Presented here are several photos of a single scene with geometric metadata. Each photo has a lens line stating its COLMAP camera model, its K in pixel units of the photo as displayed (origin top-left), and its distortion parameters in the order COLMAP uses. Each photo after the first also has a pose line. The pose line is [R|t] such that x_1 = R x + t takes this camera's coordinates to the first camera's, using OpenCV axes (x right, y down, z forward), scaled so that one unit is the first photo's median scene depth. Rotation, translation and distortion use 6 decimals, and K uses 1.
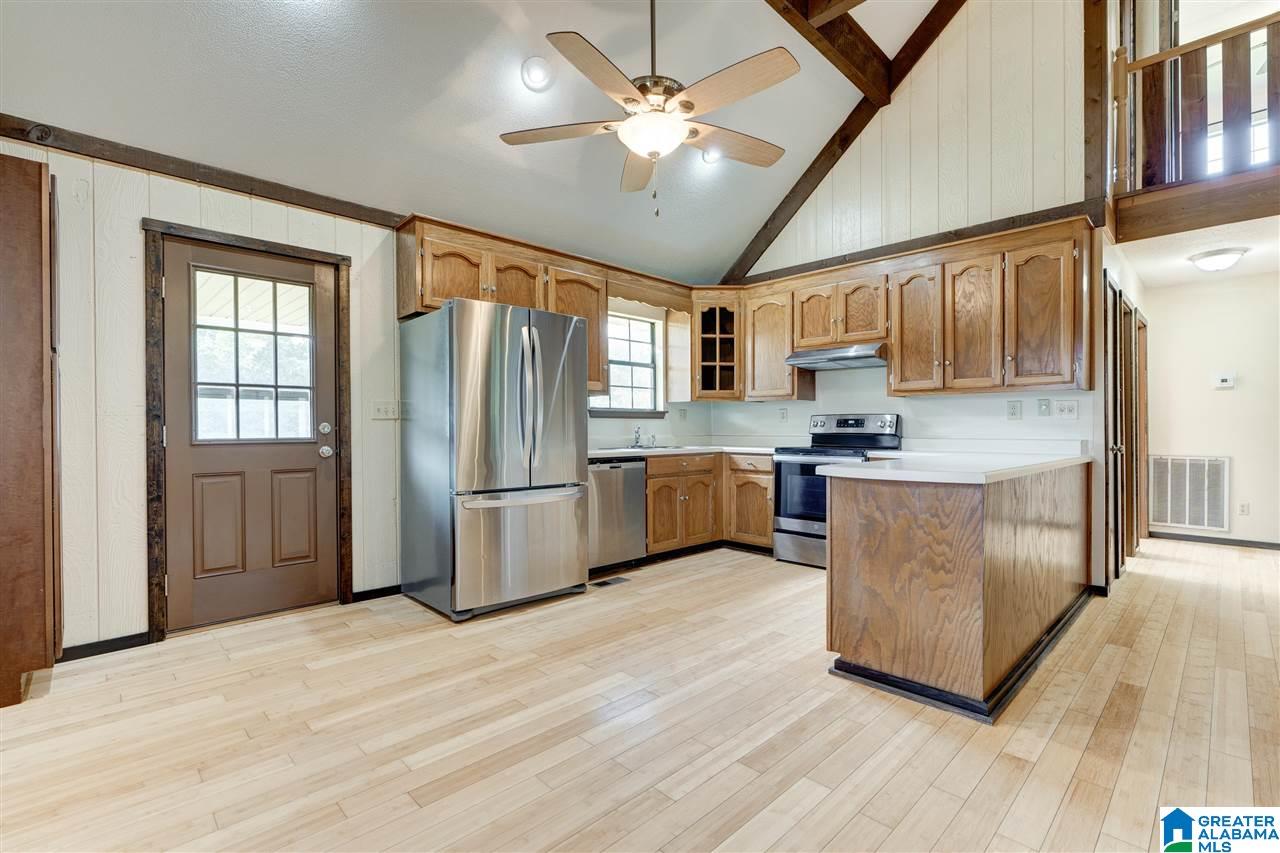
lens RADIAL K [[573.3, 0, 648.8], [0, 573.3, 432.7], [0, 0, 1]] dist [-0.008159, -0.001099]
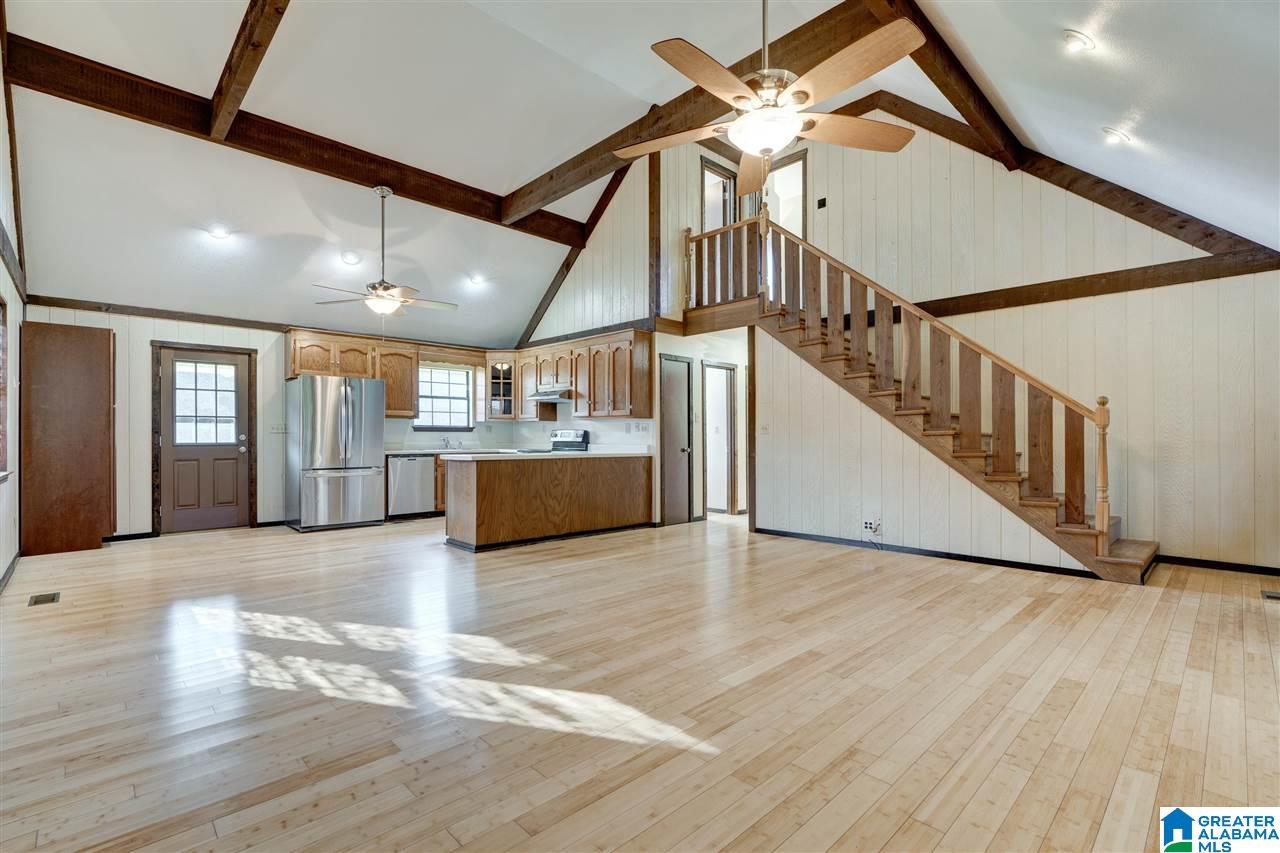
lens RADIAL K [[573.3, 0, 646.4], [0, 573.3, 437.9], [0, 0, 1]] dist [-0.008159, -0.001099]
pose [[0.999982, 0.002006, 0.005704, 0.808611], [-0.001970, 0.999978, -0.006383, 0.003061], [-0.005716, 0.006372, 0.999963, -0.965552]]
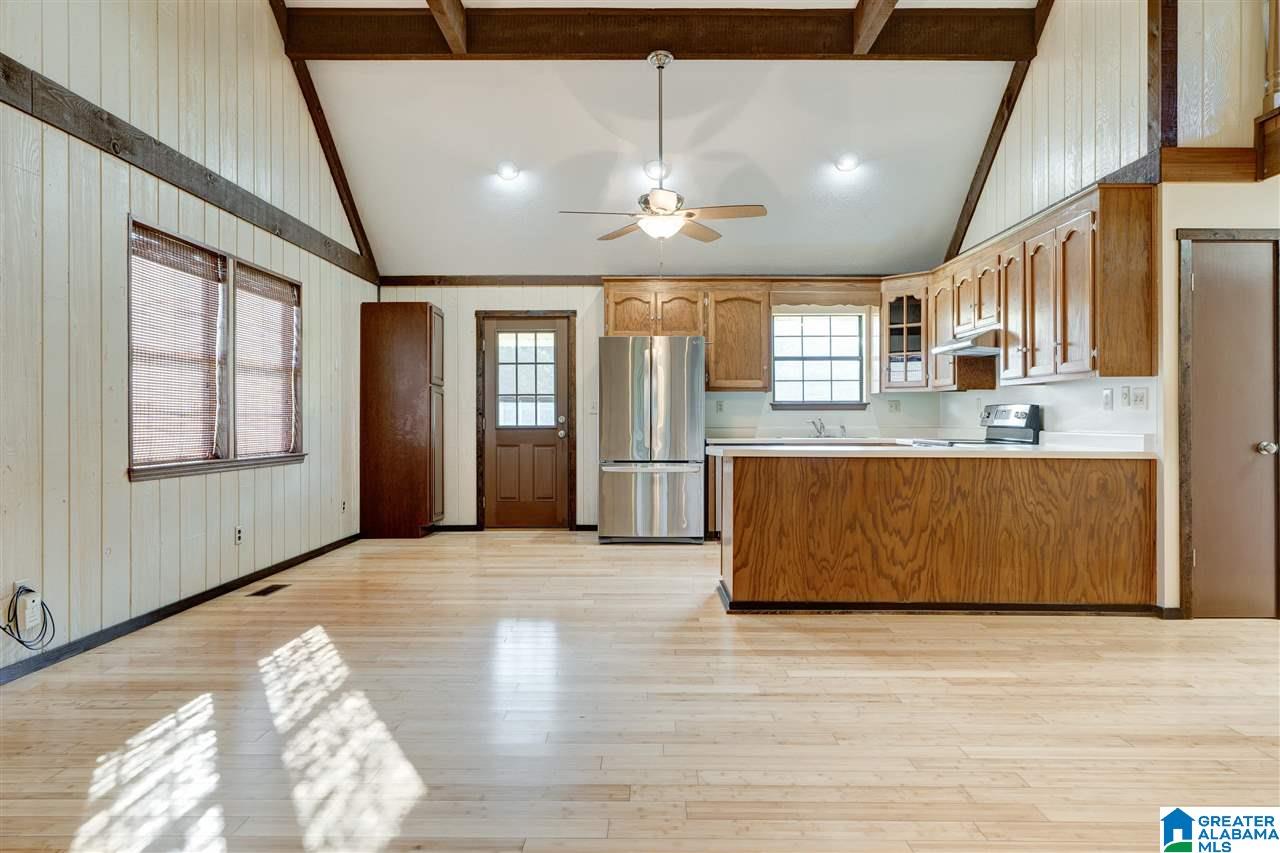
lens RADIAL K [[768.7, 0, 639.1], [0, 768.7, 426.8], [0, 0, 1]] dist [-0.022376, 0.002707]
pose [[0.704281, 0.007274, -0.709884, 1.128321], [-0.007735, 0.999967, 0.002572, 0.005758], [0.709879, 0.003680, 0.704314, -0.368633]]
